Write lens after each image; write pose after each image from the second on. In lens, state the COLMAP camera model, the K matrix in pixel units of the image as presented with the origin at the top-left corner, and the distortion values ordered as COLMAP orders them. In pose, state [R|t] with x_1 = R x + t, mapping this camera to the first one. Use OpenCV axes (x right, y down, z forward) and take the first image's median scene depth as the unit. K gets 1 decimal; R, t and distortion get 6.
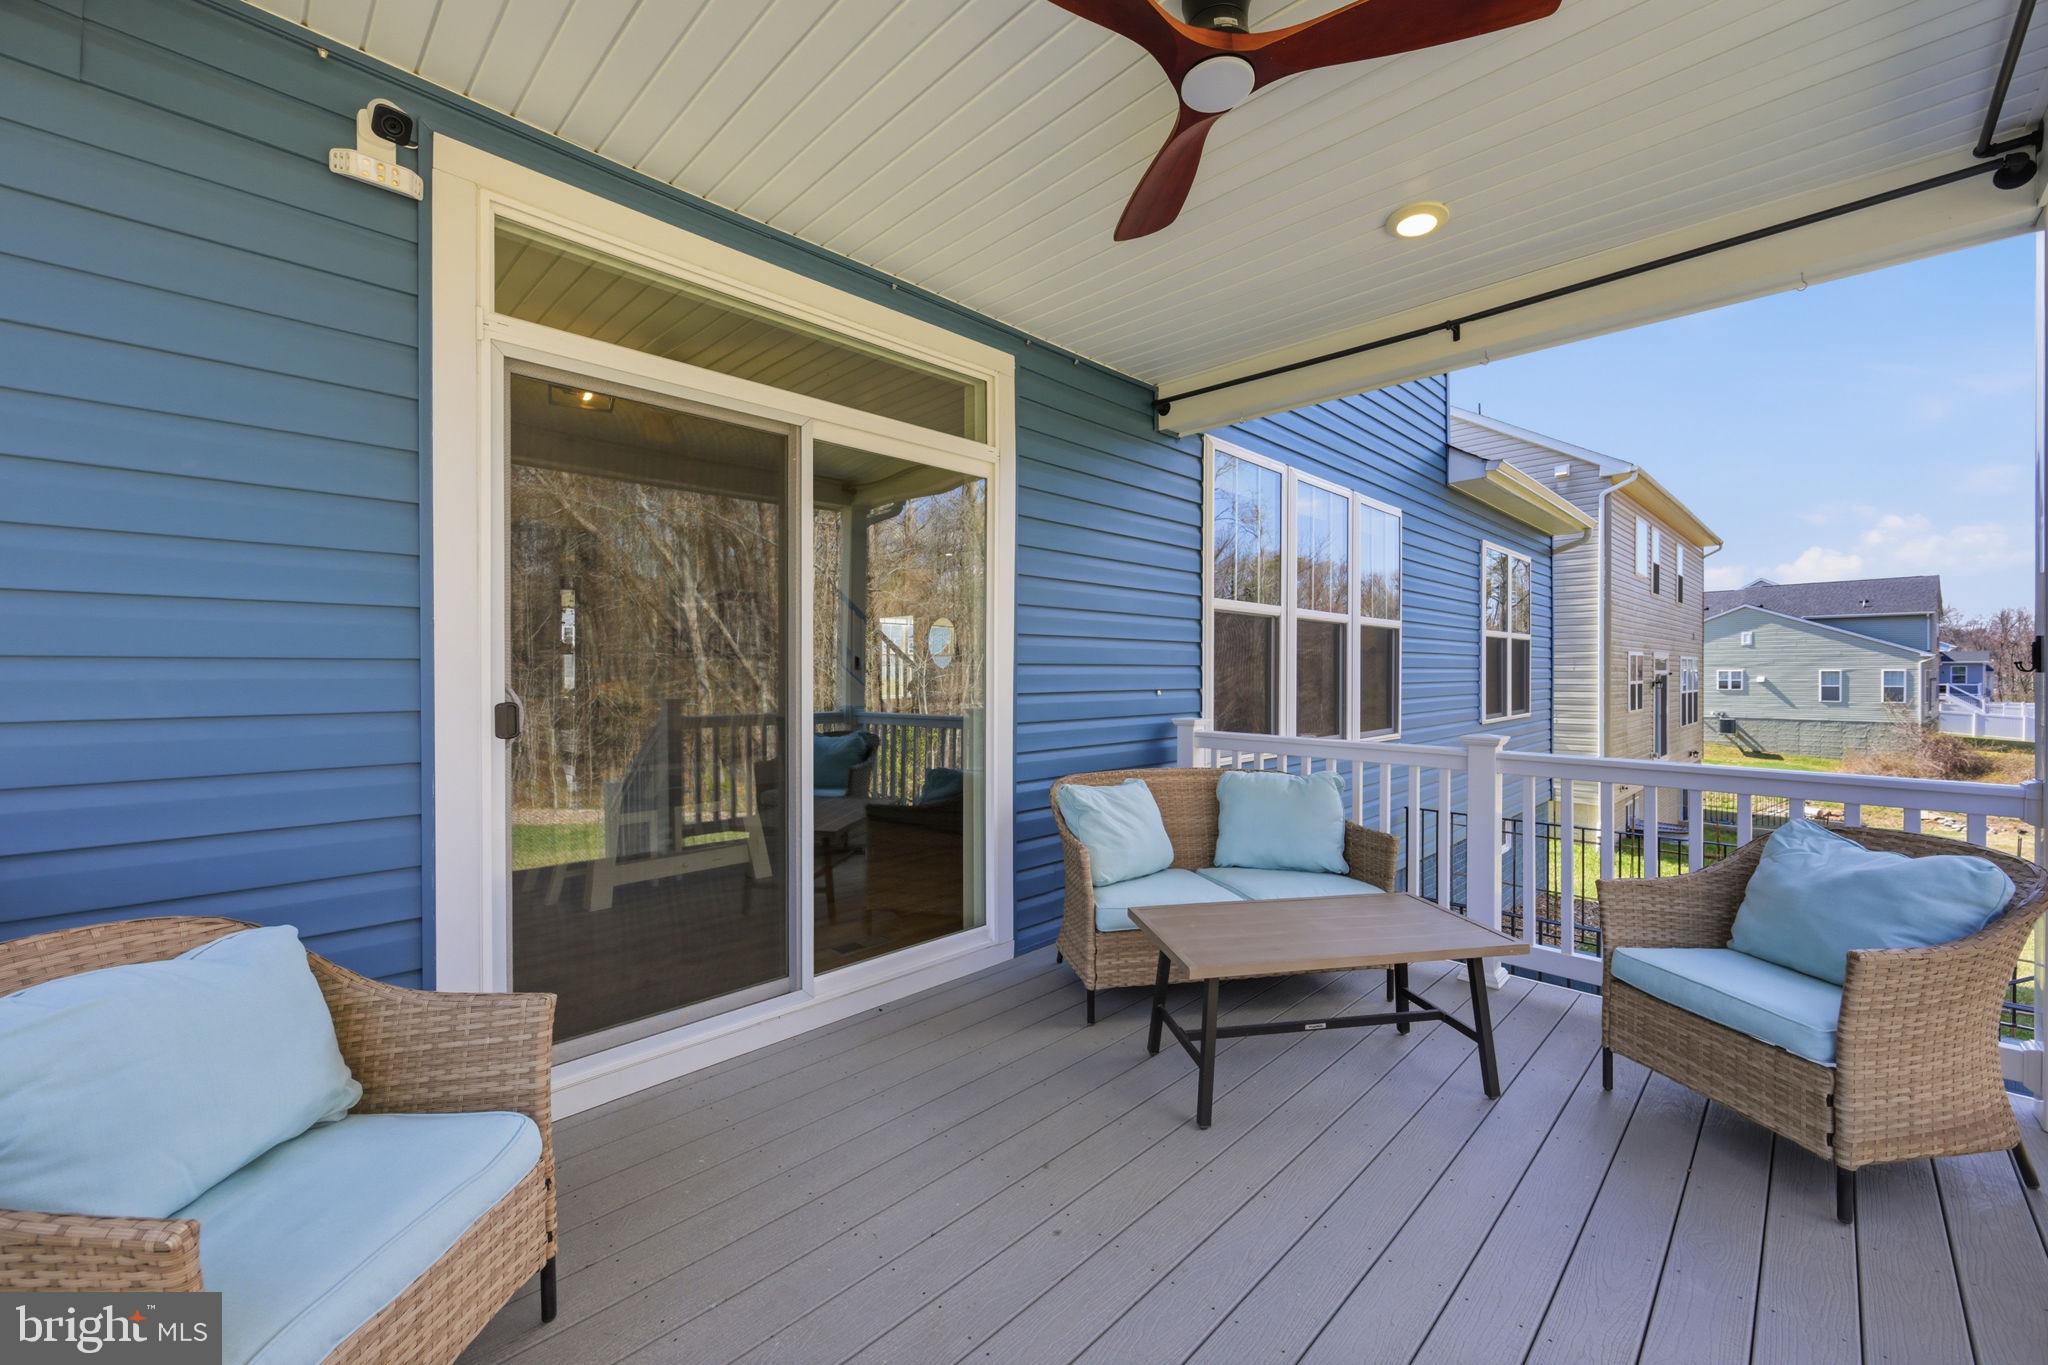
lens RADIAL K [[800.2, 0, 1029.0], [0, 800.2, 677.1], [0, 0, 1]] dist [0.000017, 0.000463]
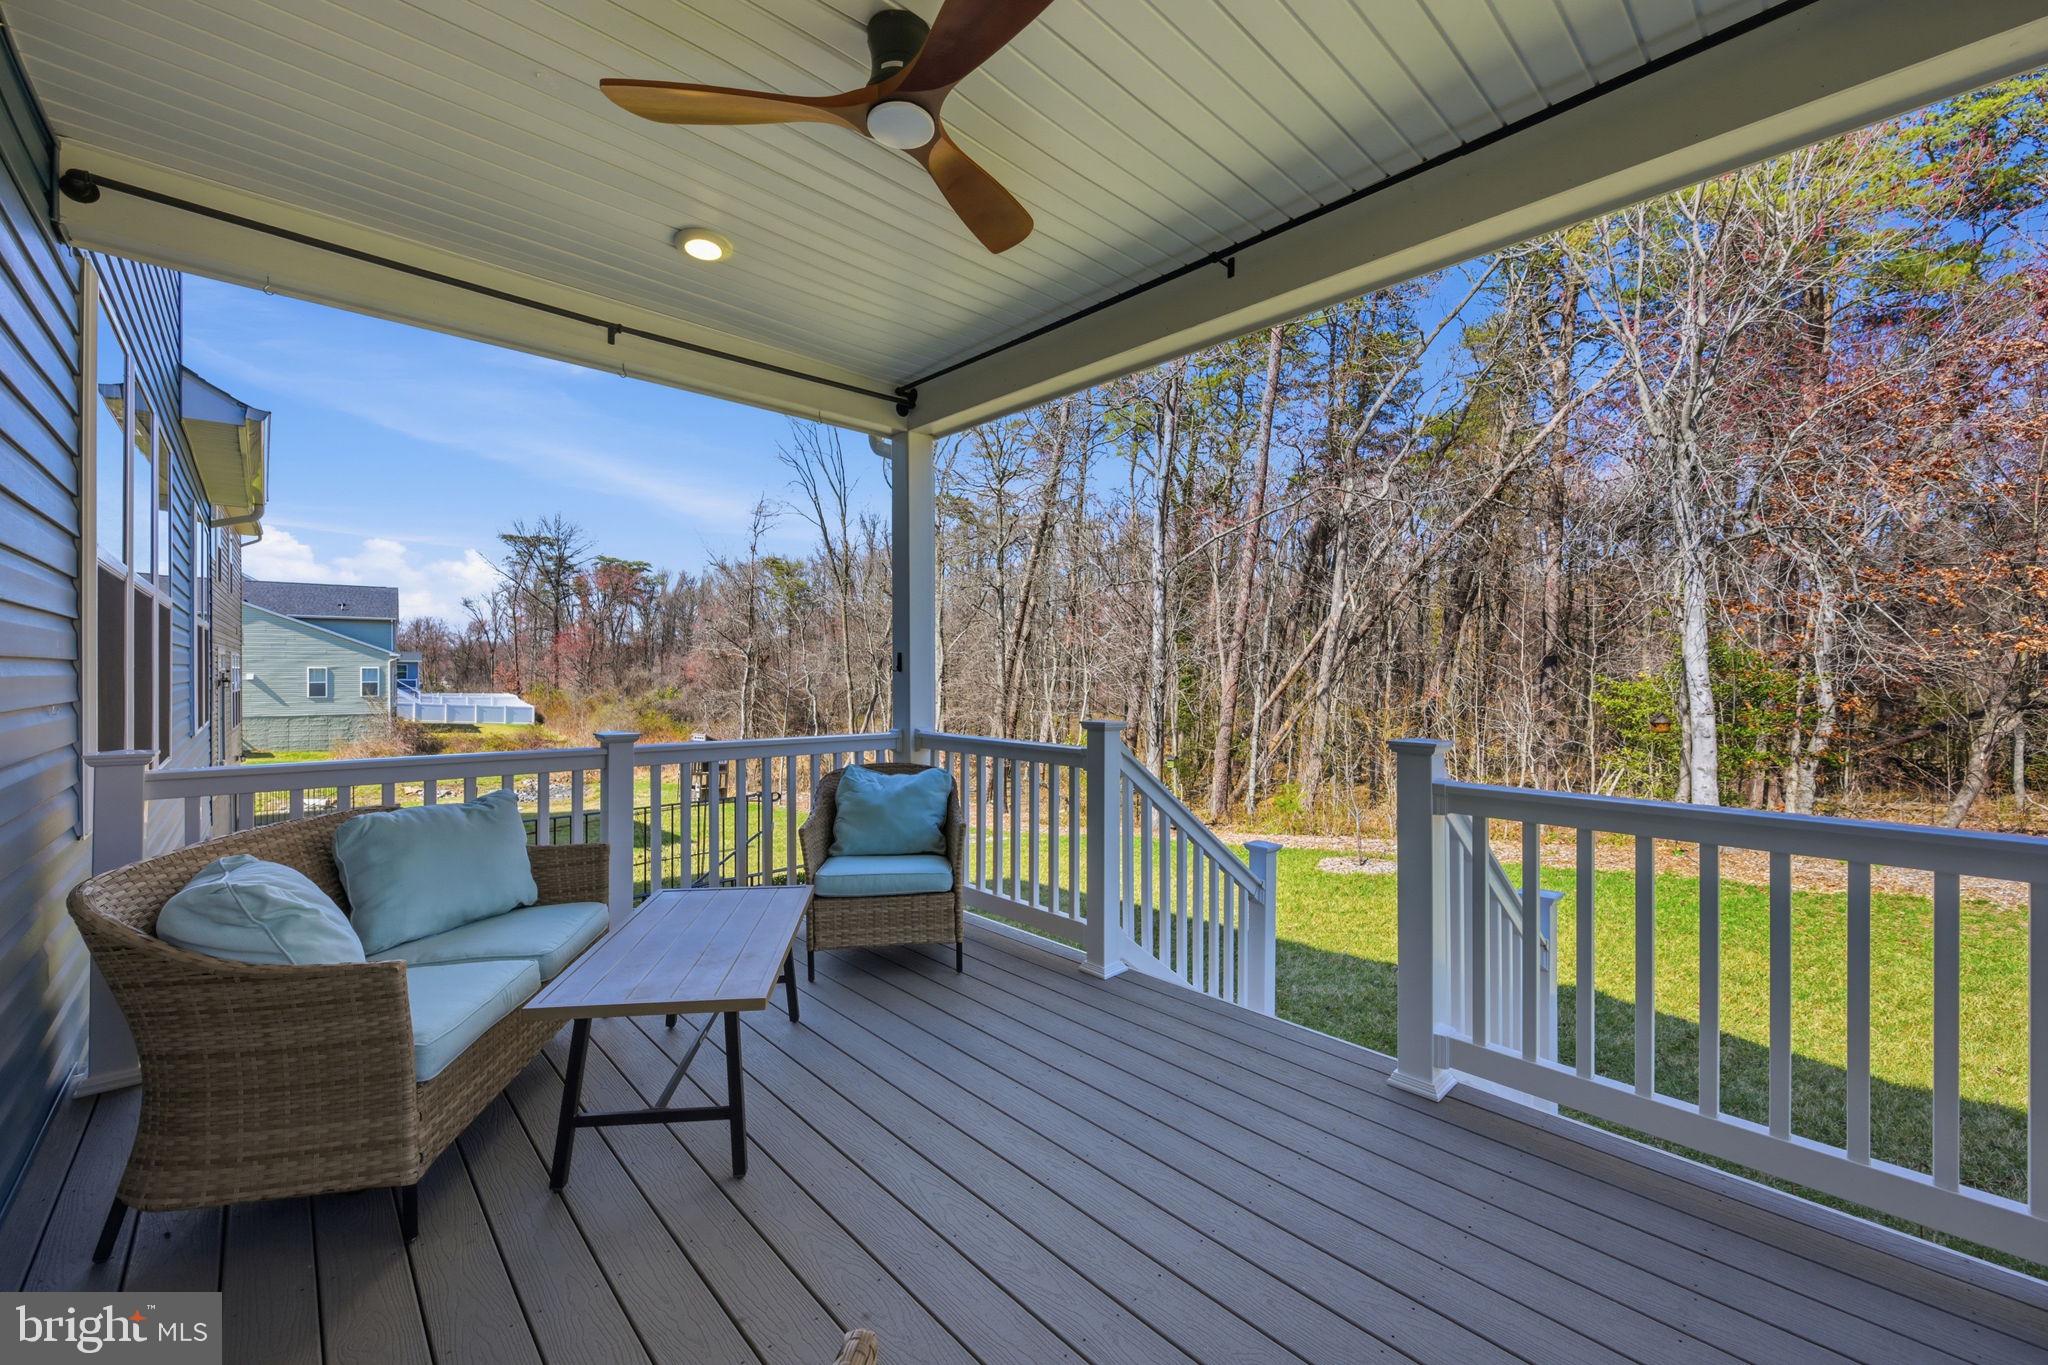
lens RADIAL K [[800.2, 0, 1029.0], [0, 800.2, 677.1], [0, 0, 1]] dist [0.000017, 0.000463]
pose [[0.030337, -0.007354, 0.999513, -0.442617], [0.003609, 0.999967, 0.007248, -0.007349], [-0.999533, 0.003387, 0.030363, 0.430033]]
